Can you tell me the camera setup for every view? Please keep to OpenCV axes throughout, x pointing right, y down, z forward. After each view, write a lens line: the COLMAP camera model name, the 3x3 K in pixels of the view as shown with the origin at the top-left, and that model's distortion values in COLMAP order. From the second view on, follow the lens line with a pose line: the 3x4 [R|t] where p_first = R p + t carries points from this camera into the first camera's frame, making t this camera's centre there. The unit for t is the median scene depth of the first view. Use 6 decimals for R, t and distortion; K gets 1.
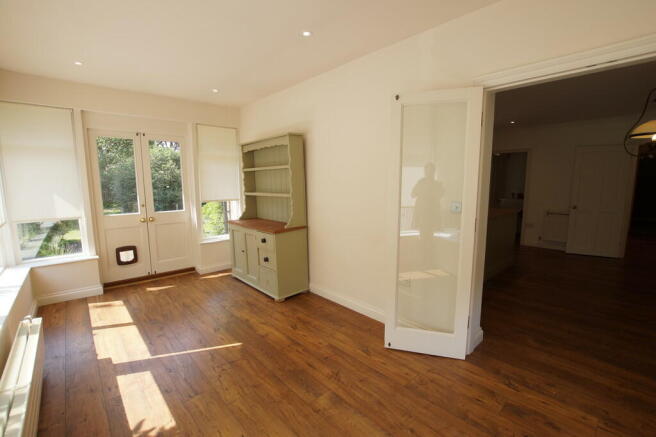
lens RADIAL K [[291.6, 0, 327.3], [0, 291.6, 222.9], [0, 0, 1]] dist [-0.032051, 0.004574]
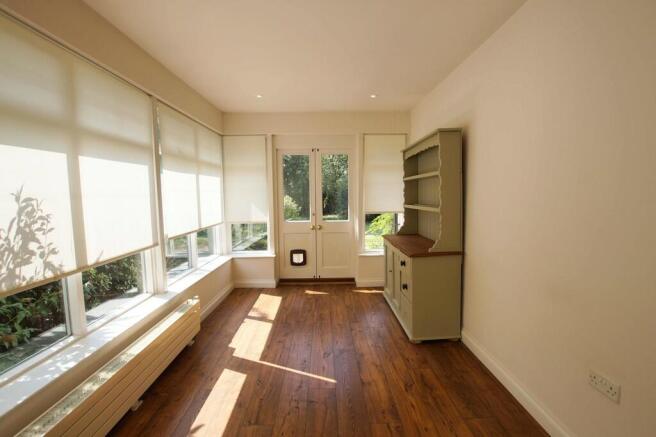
lens RADIAL K [[291.6, 0, 327.3], [0, 291.6, 222.9], [0, 0, 1]] dist [-0.032051, 0.004574]
pose [[0.751597, 0.060321, -0.656859, 0.148785], [-0.084332, 0.996425, -0.004991, -0.030104], [0.654210, 0.059146, 0.753997, 0.219957]]
